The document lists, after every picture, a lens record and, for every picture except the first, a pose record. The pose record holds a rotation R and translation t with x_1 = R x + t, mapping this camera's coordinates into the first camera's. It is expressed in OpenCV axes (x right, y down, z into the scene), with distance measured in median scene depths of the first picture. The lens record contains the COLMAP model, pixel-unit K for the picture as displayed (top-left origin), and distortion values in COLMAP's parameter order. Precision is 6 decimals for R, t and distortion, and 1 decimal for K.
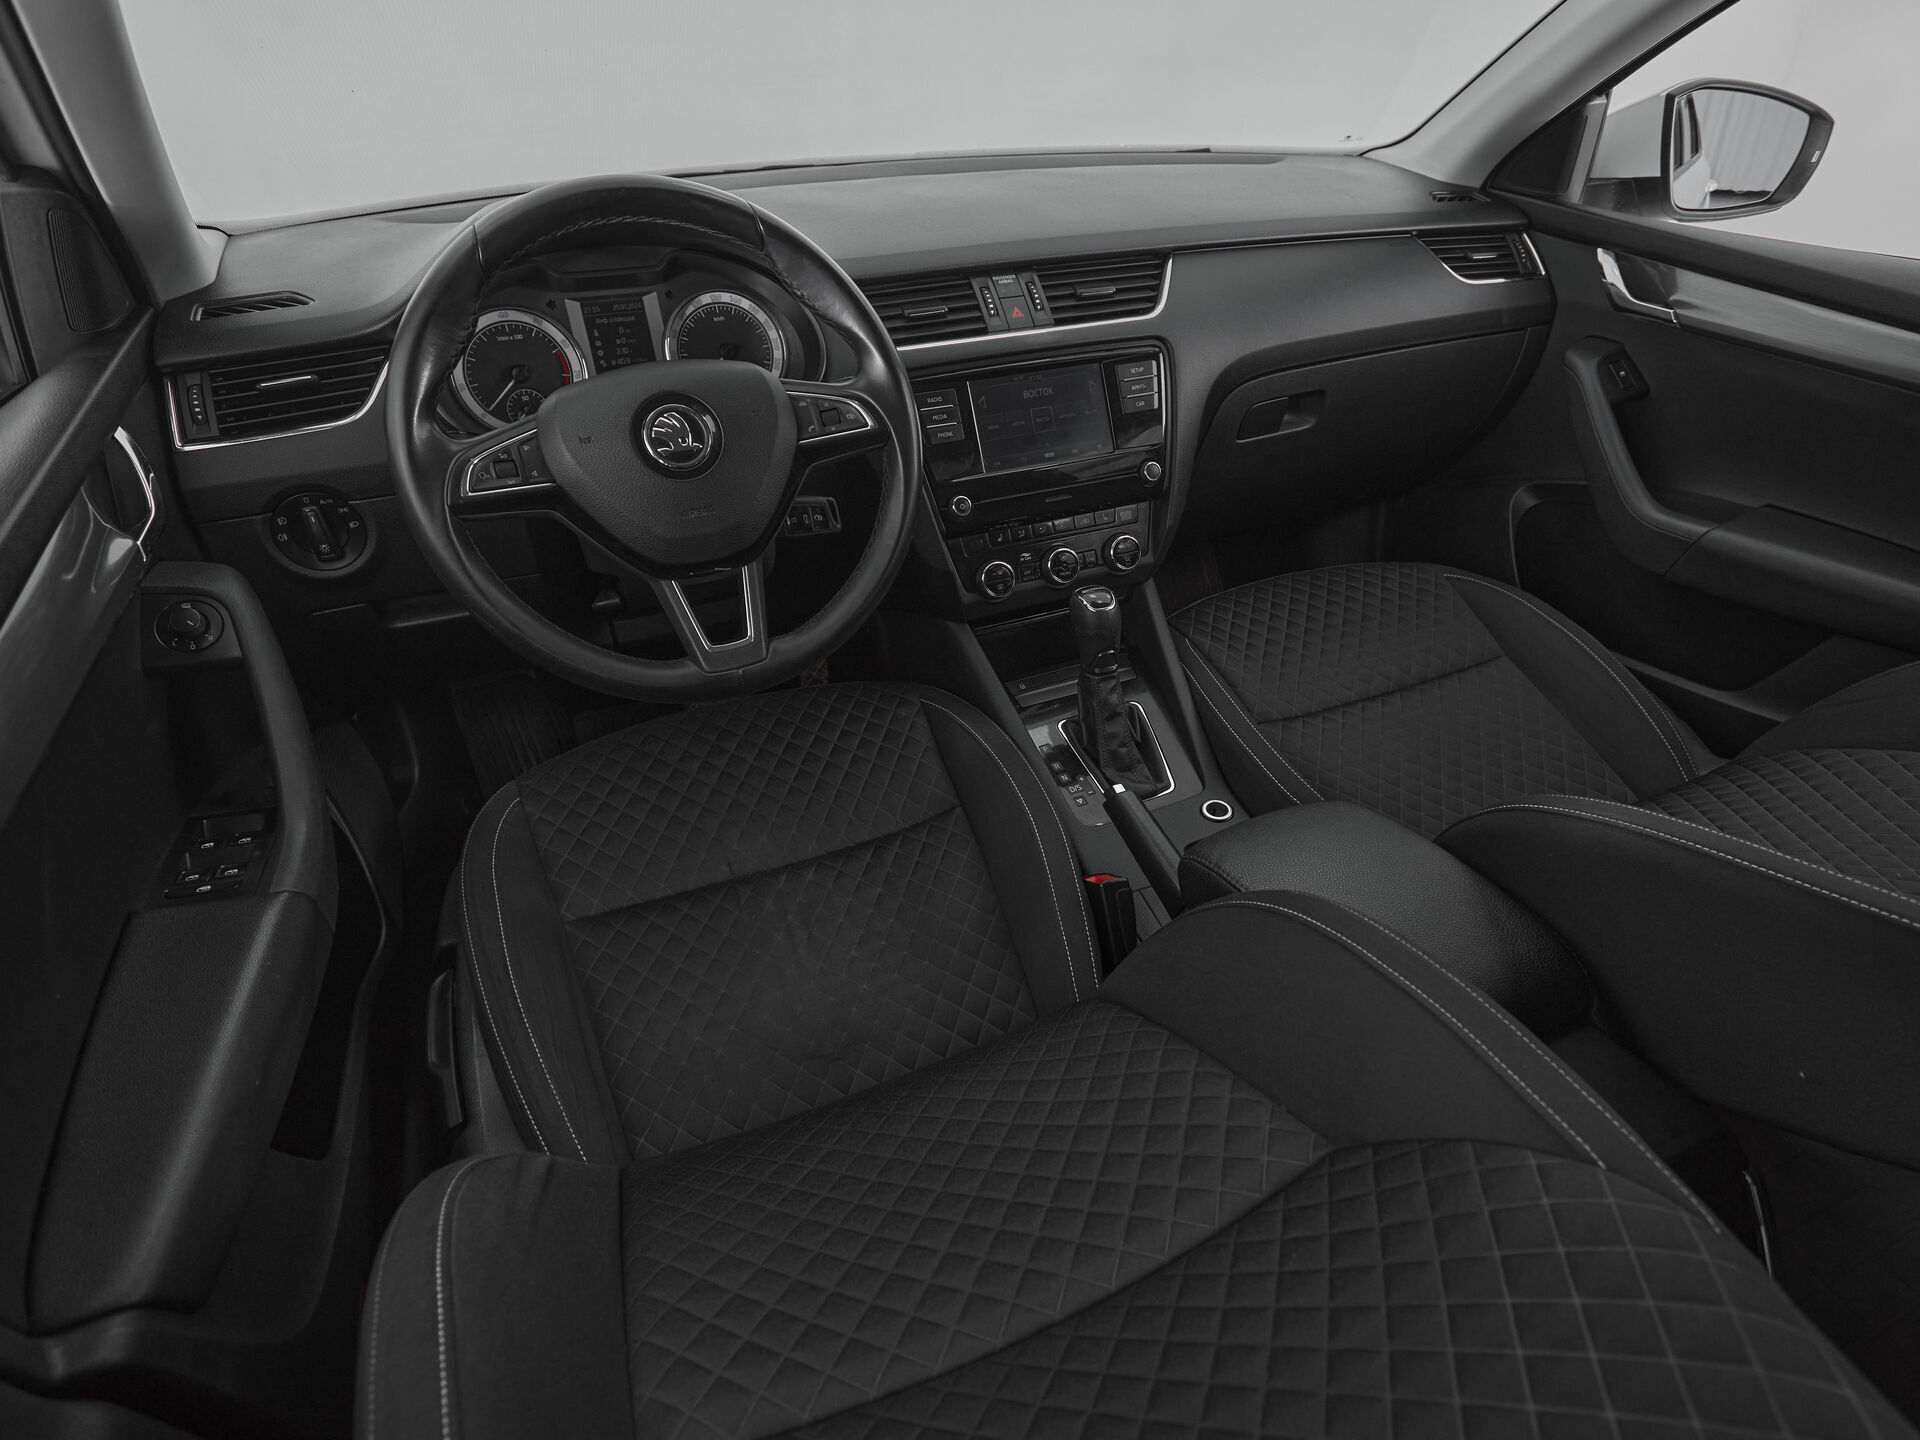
lens RADIAL K [[1029.4, 0, 968.7], [0, 1029.4, 731.5], [0, 0, 1]] dist [-0.005198, -0.000969]
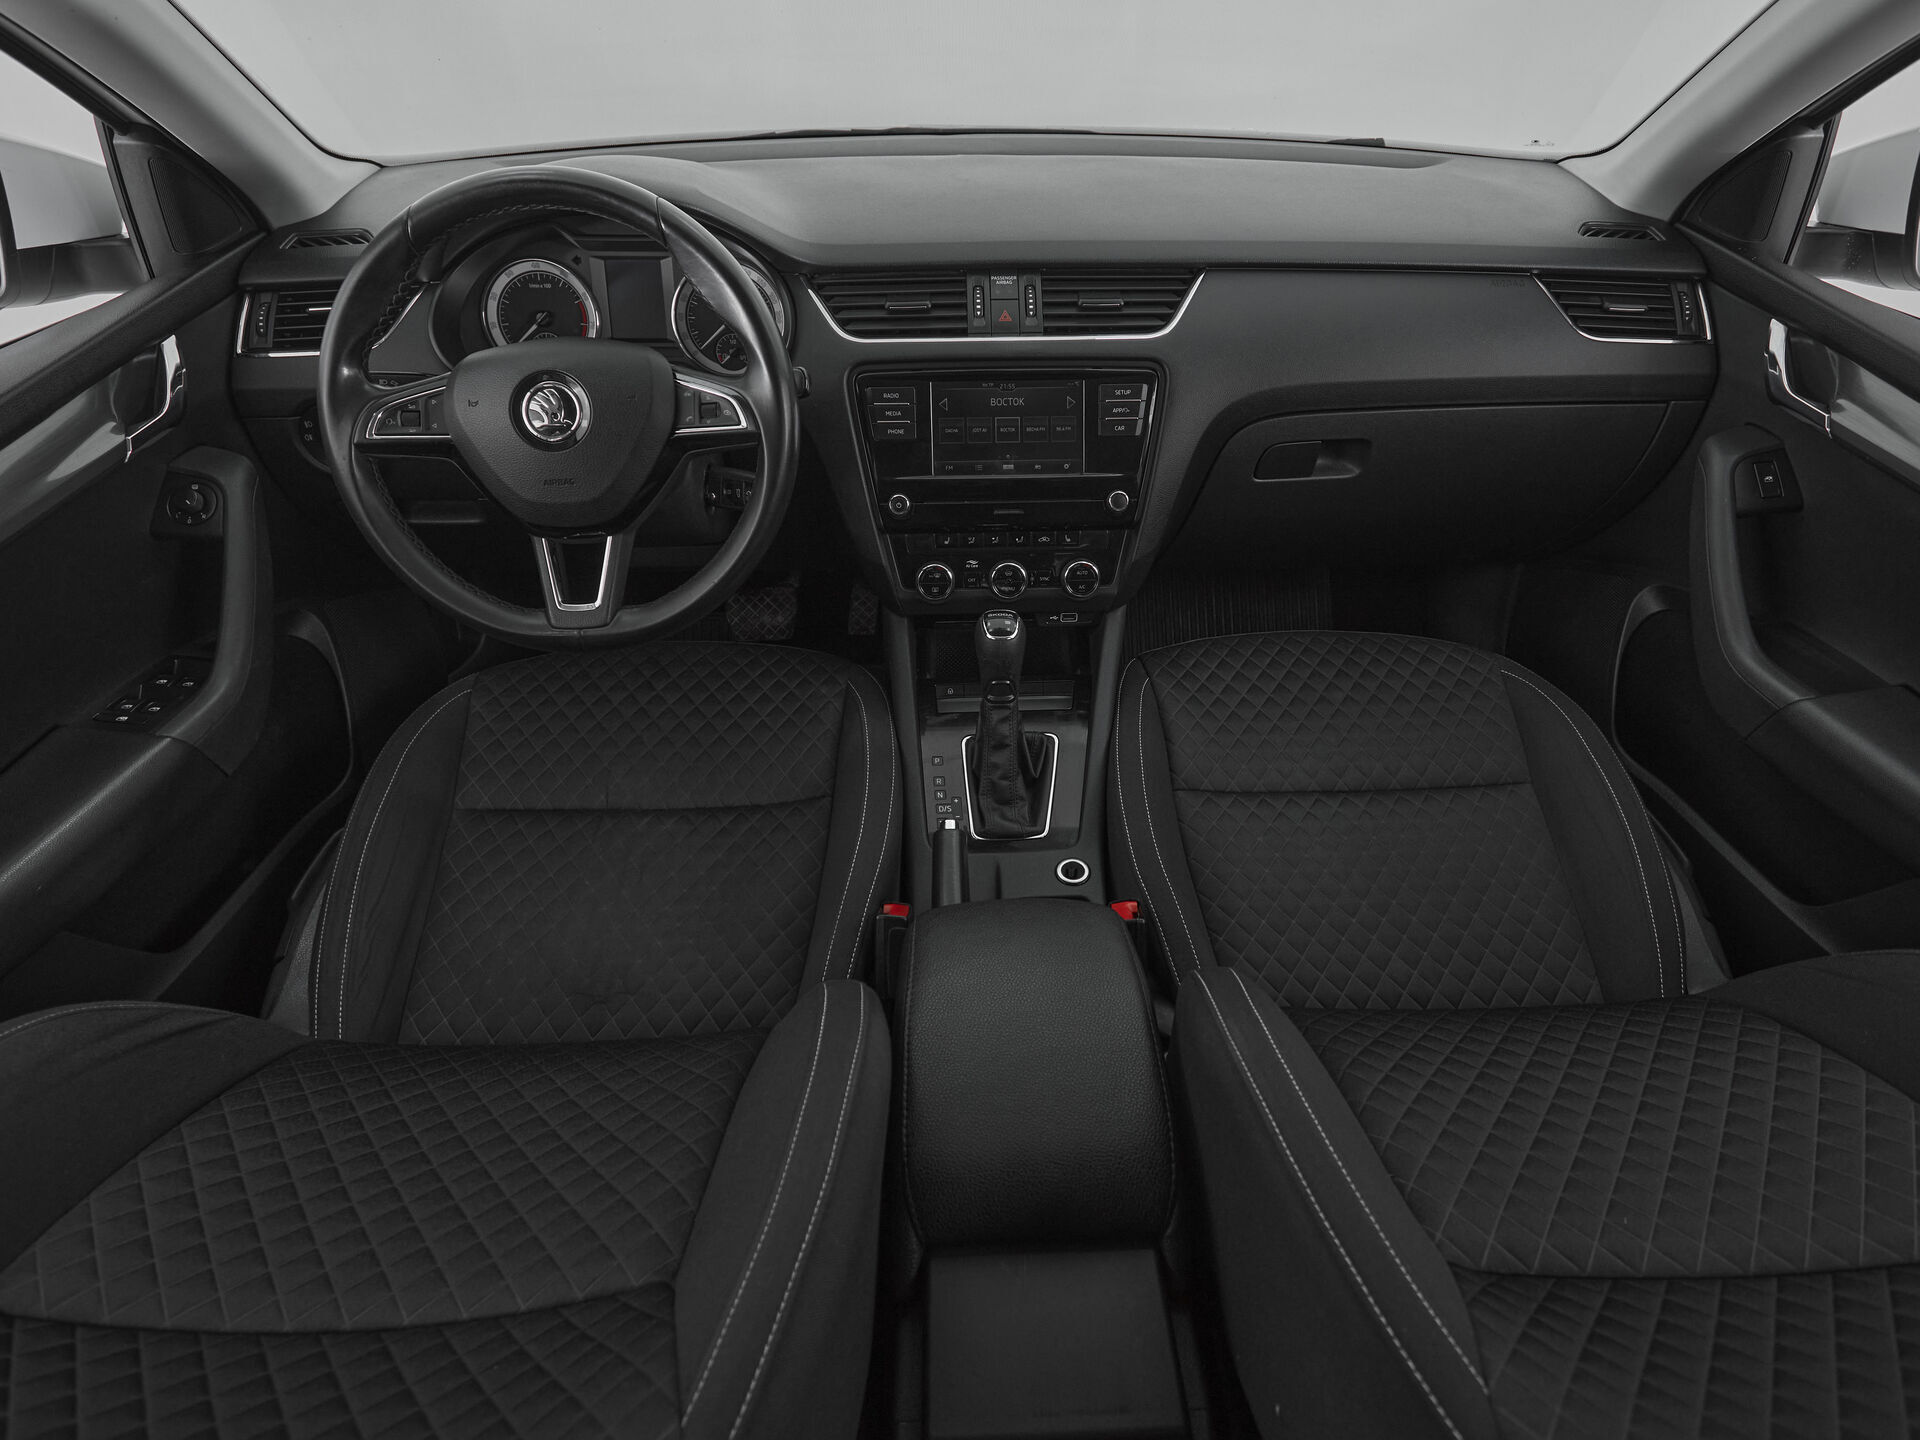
lens RADIAL K [[1025.2, 0, 961.8], [0, 1025.2, 673.6], [0, 0, 1]] dist [-0.003341, -0.001385]
pose [[0.930953, 0.226589, -0.286327, 0.366279], [-0.218008, 0.973979, 0.061947, -0.133000], [0.292913, 0.004752, 0.956127, 0.070198]]
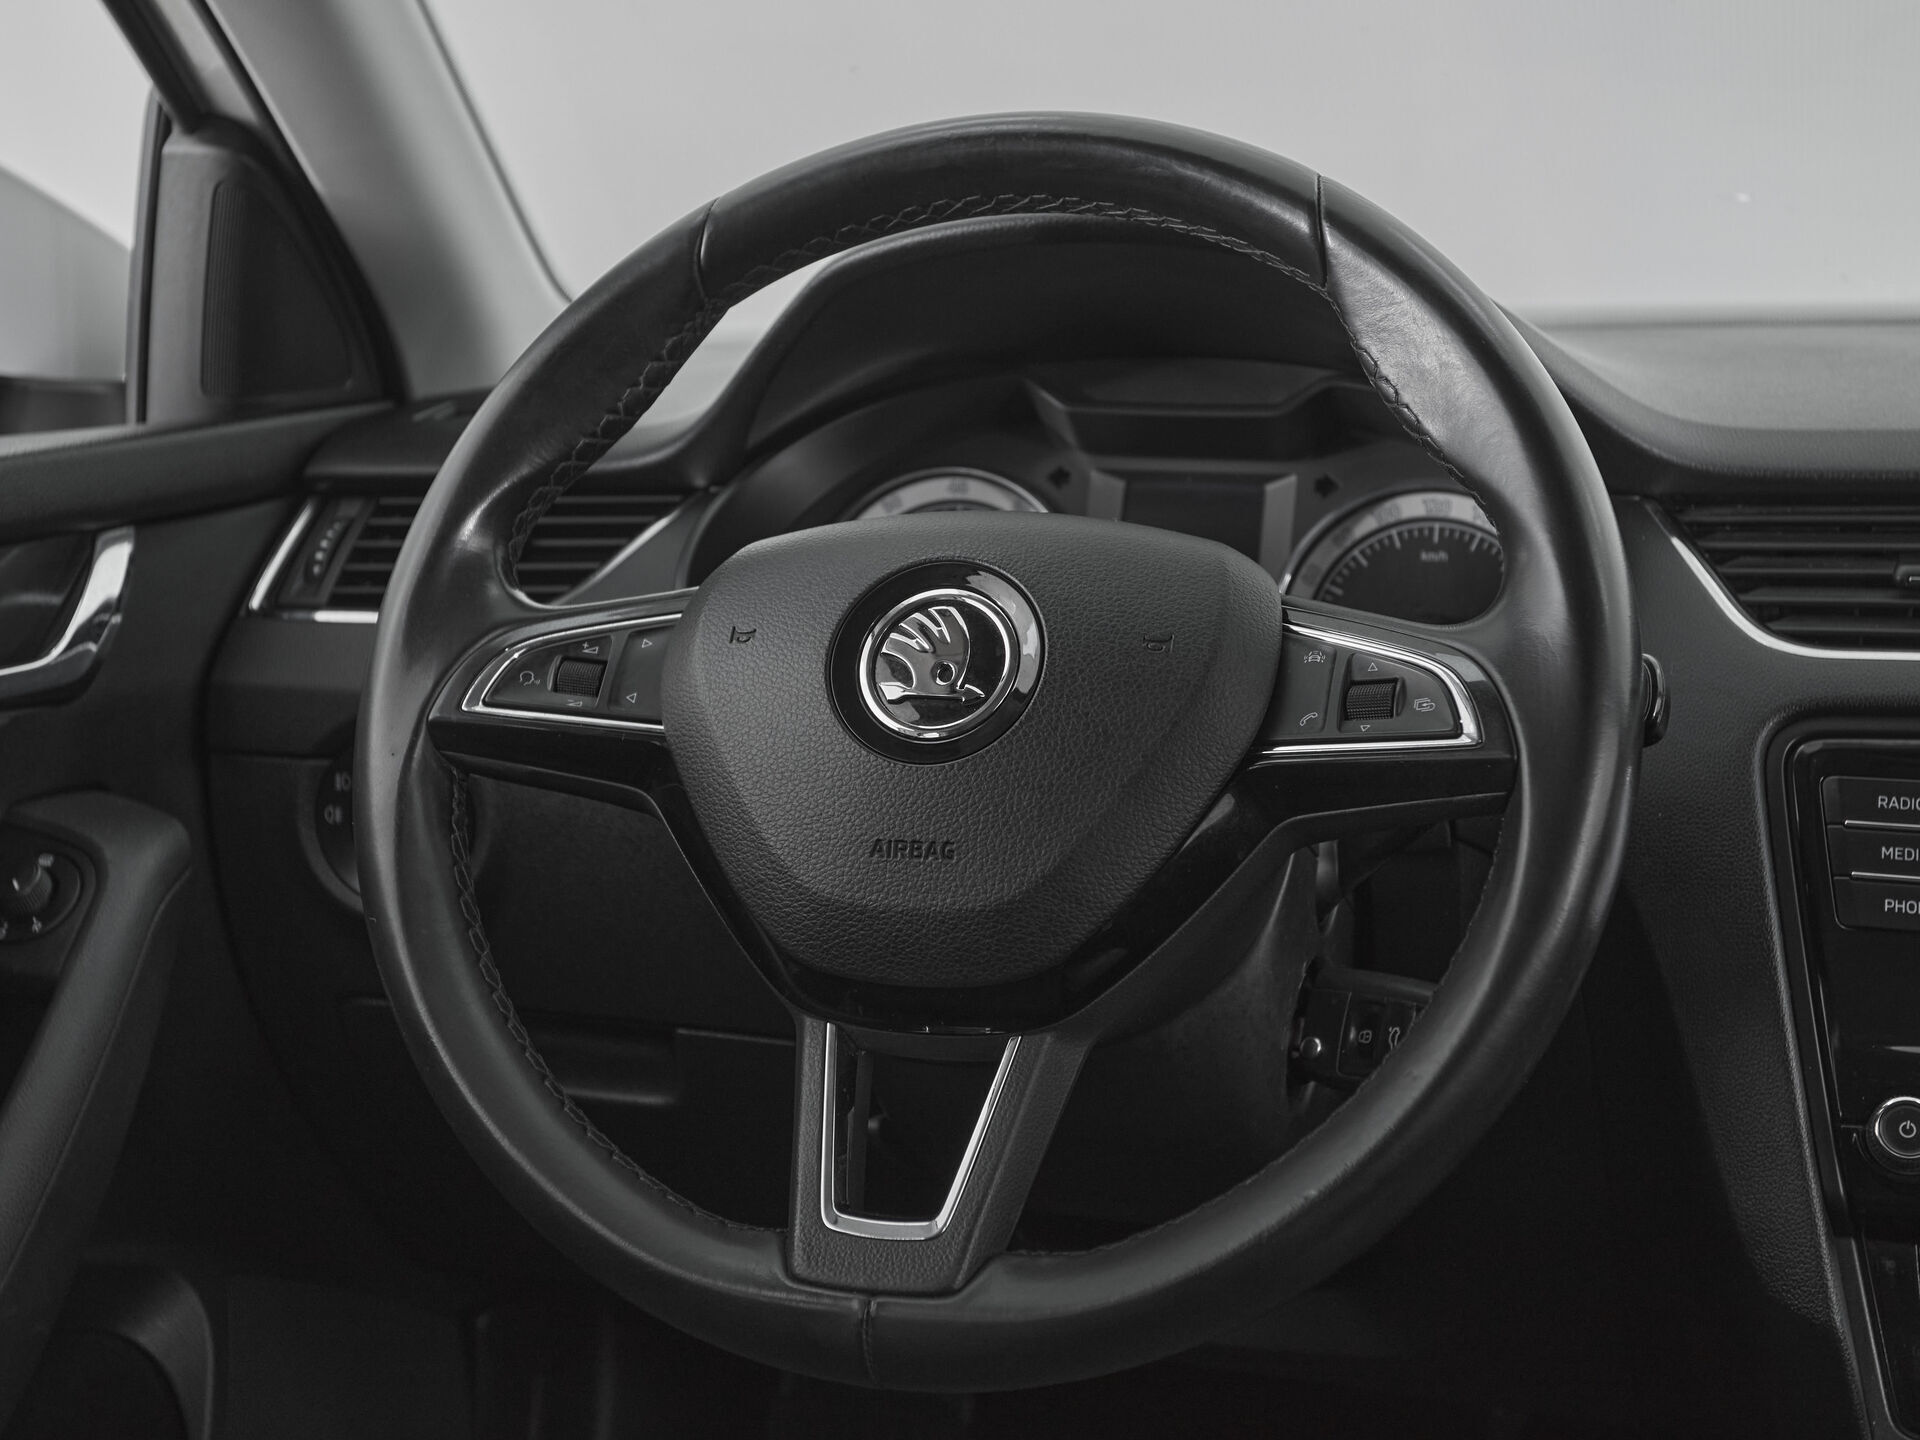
lens RADIAL K [[2607.1, 0, 986.1], [0, 2607.1, 721.1], [0, 0, 1]] dist [0.004171, 0.043437]
pose [[0.751870, 0.107671, -0.650460, 0.276555], [-0.386328, 0.871412, -0.302312, 0.016636], [0.534268, 0.478590, 0.696784, 0.250397]]
